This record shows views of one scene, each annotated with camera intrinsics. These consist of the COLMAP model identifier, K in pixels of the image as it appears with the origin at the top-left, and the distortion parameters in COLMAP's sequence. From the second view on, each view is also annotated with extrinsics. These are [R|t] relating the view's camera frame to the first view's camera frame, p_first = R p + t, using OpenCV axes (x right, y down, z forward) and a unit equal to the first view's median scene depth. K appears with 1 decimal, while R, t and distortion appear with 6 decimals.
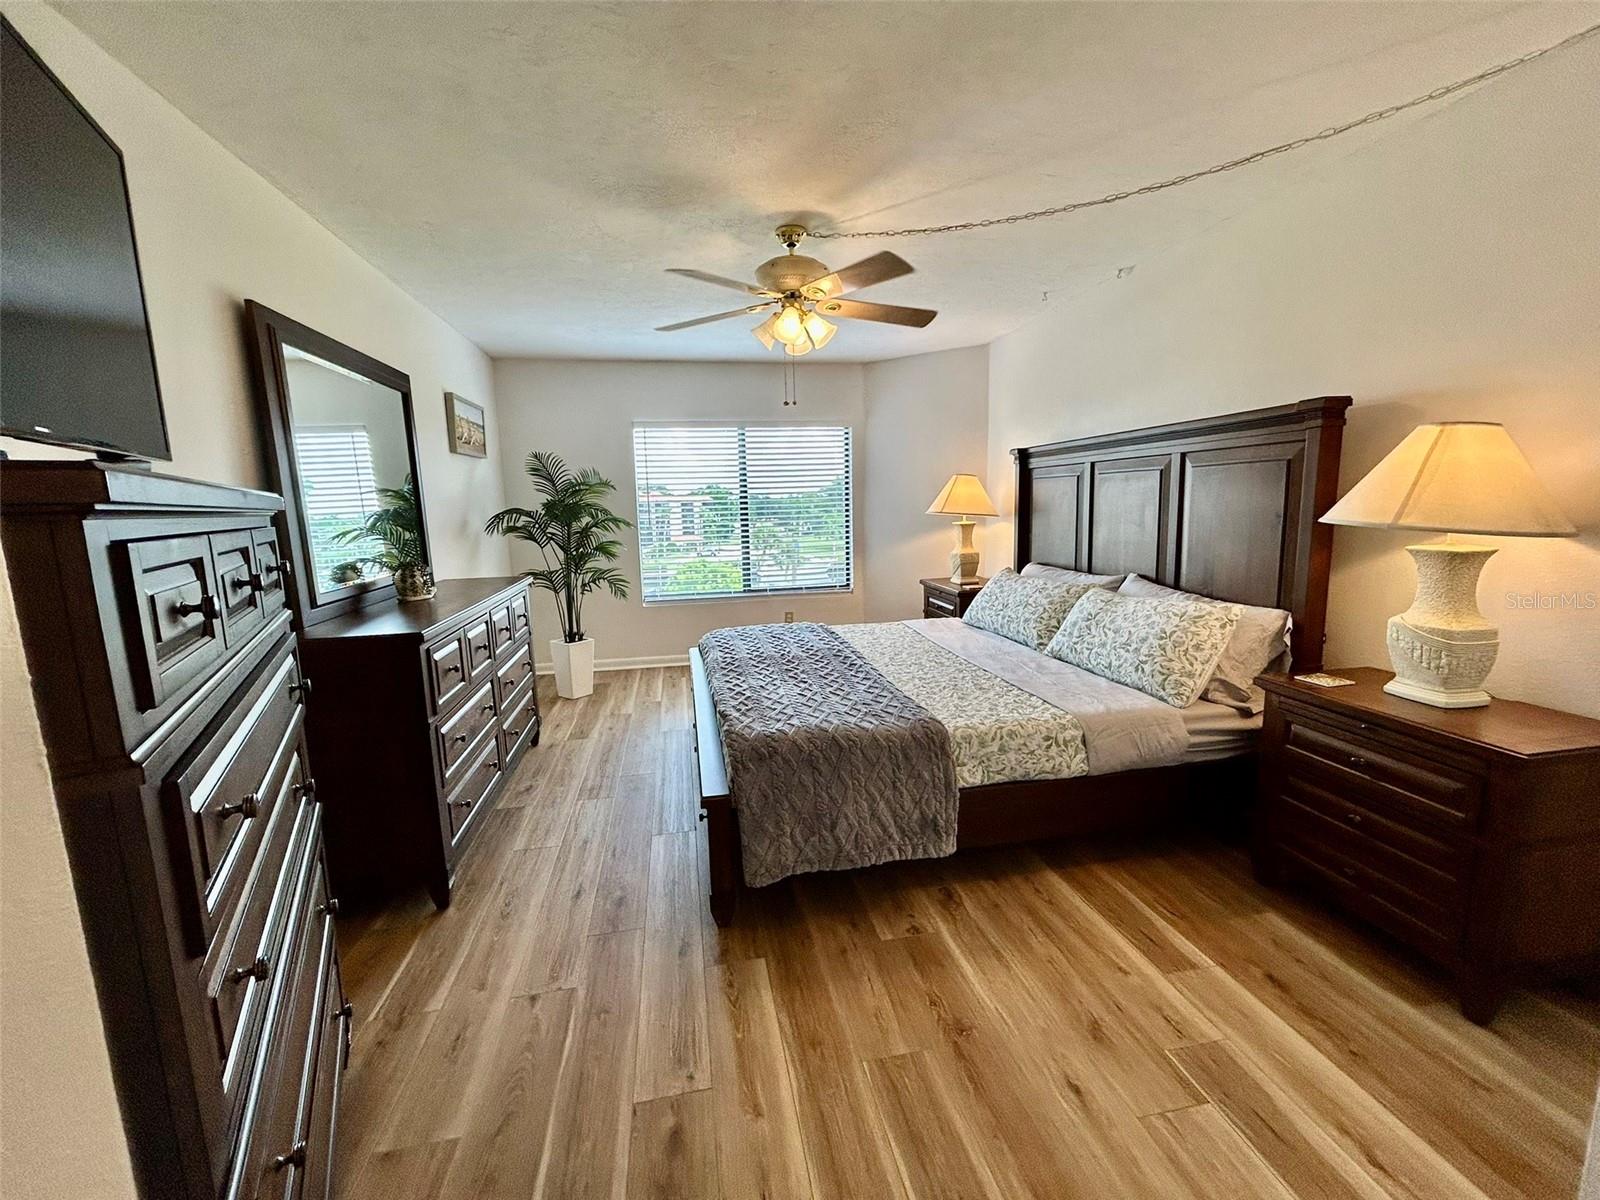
lens RADIAL K [[642.8, 0, 793.4], [0, 642.8, 598.2], [0, 0, 1]] dist [0.000311, 0.000389]
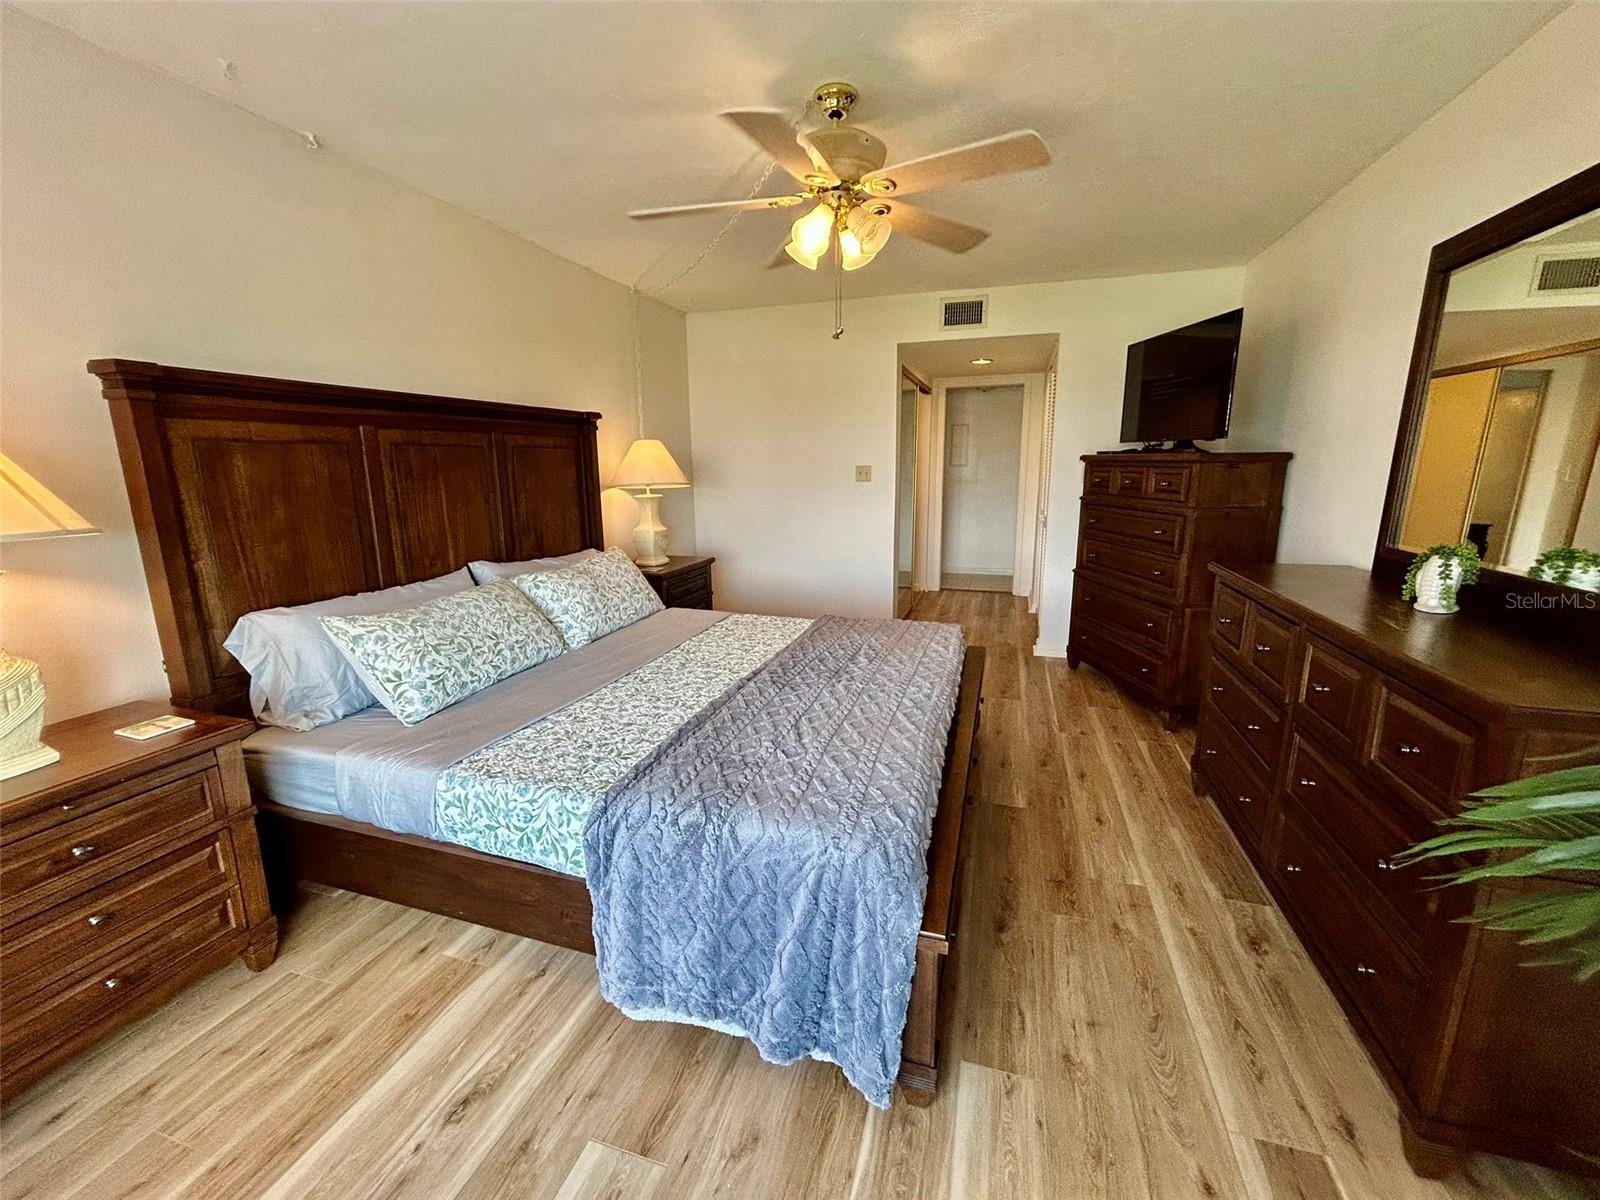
lens RADIAL K [[642.8, 0, 793.4], [0, 642.8, 598.2], [0, 0, 1]] dist [0.000311, 0.000389]
pose [[-0.875163, -0.066676, 0.479212, -0.316813], [0.104523, 0.941016, 0.321814, -0.248969], [-0.472403, 0.331729, -0.816573, 1.637858]]
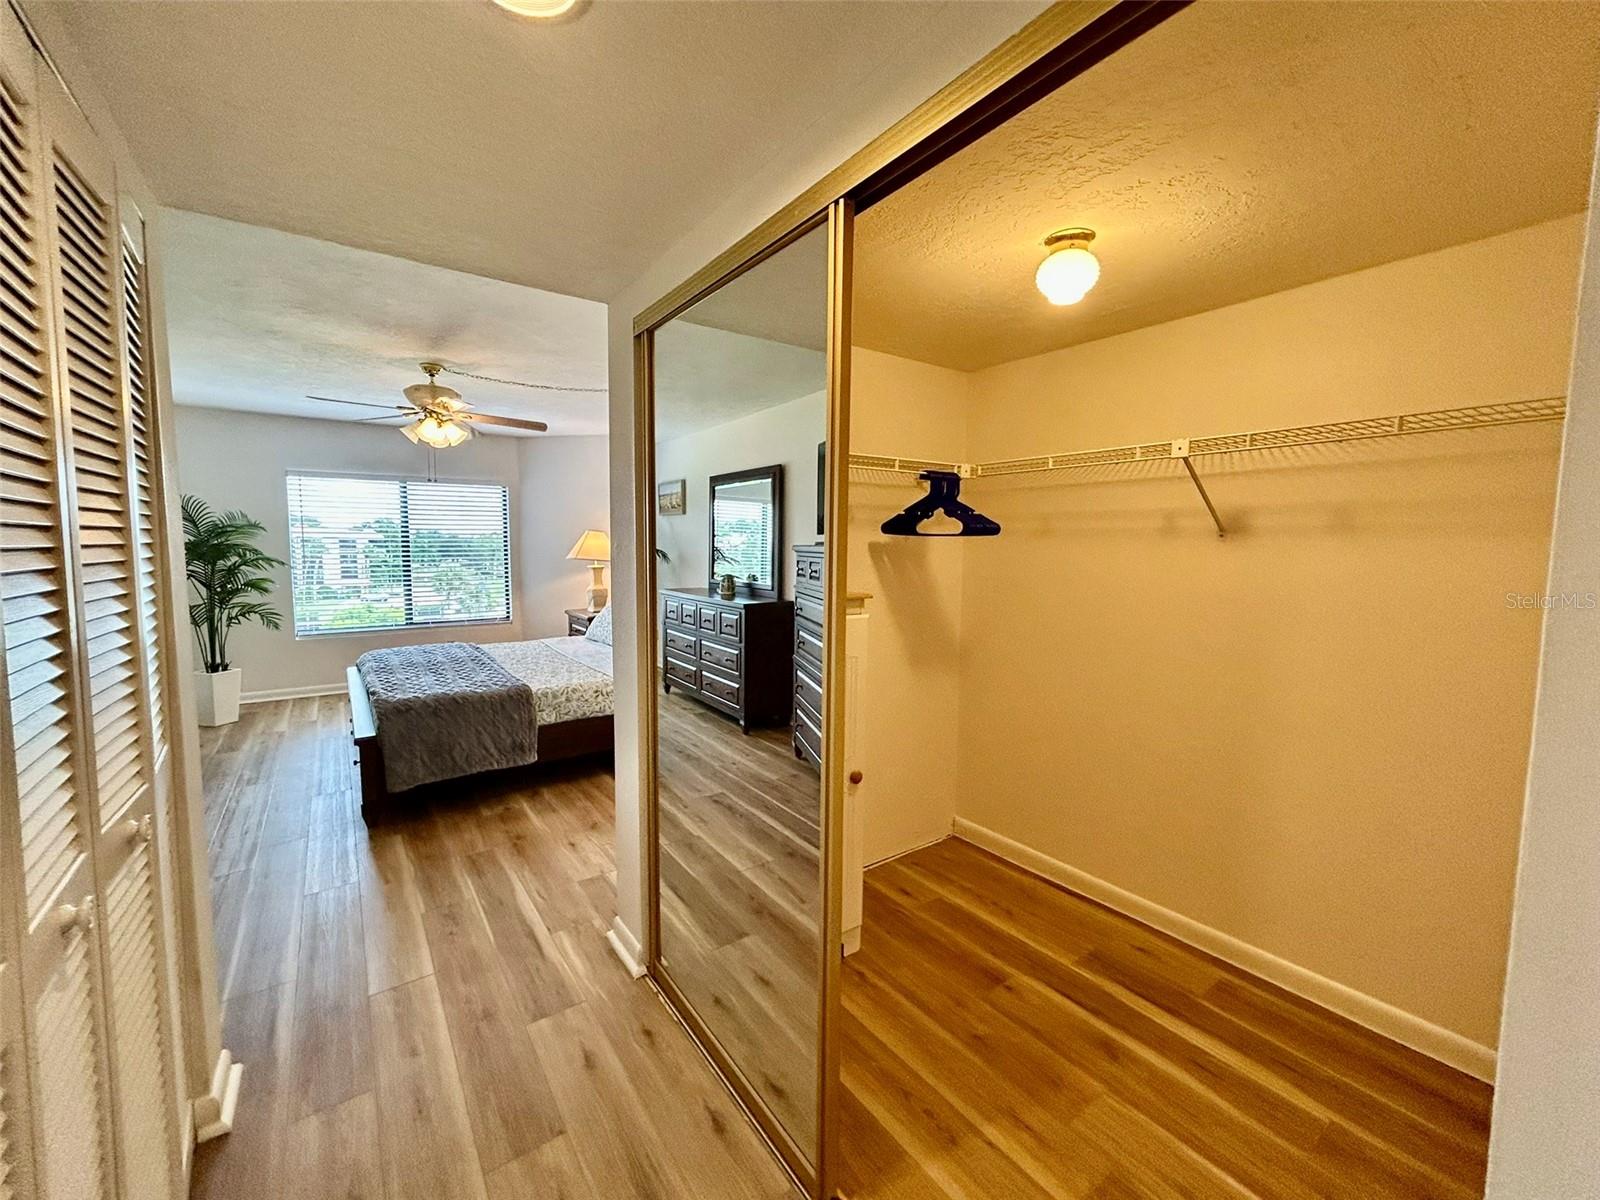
lens RADIAL K [[642.8, 0, 793.4], [0, 642.8, 598.2], [0, 0, 1]] dist [0.000311, 0.000389]
pose [[0.903326, -0.007021, 0.428898, 0.101407], [0.035675, 0.997632, -0.058806, 0.065453], [-0.427469, 0.068422, 0.901437, -0.587171]]
